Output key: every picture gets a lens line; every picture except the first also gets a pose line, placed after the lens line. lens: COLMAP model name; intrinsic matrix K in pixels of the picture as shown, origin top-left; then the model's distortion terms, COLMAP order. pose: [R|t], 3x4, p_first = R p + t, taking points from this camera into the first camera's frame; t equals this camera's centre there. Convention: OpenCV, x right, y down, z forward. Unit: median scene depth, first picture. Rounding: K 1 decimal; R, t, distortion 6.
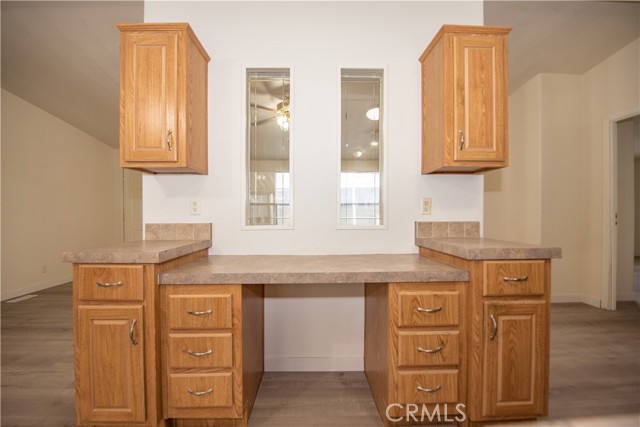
lens RADIAL K [[267.9, 0, 307.9], [0, 267.9, 214.2], [0, 0, 1]] dist [-0.021161, -0.001129]
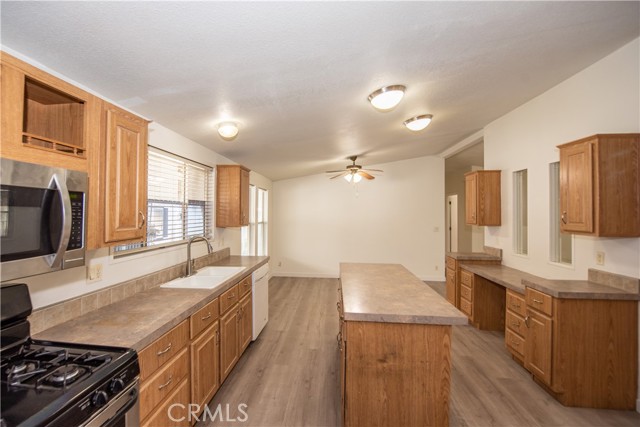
lens RADIAL K [[267.9, 0, 309.3], [0, 267.9, 213.4], [0, 0, 1]] dist [-0.021161, -0.001129]
pose [[-0.115494, 0.004475, -0.993298, 2.678453], [-0.005040, 0.999974, 0.005091, -0.355995], [0.993295, 0.005594, -0.115468, -0.375578]]
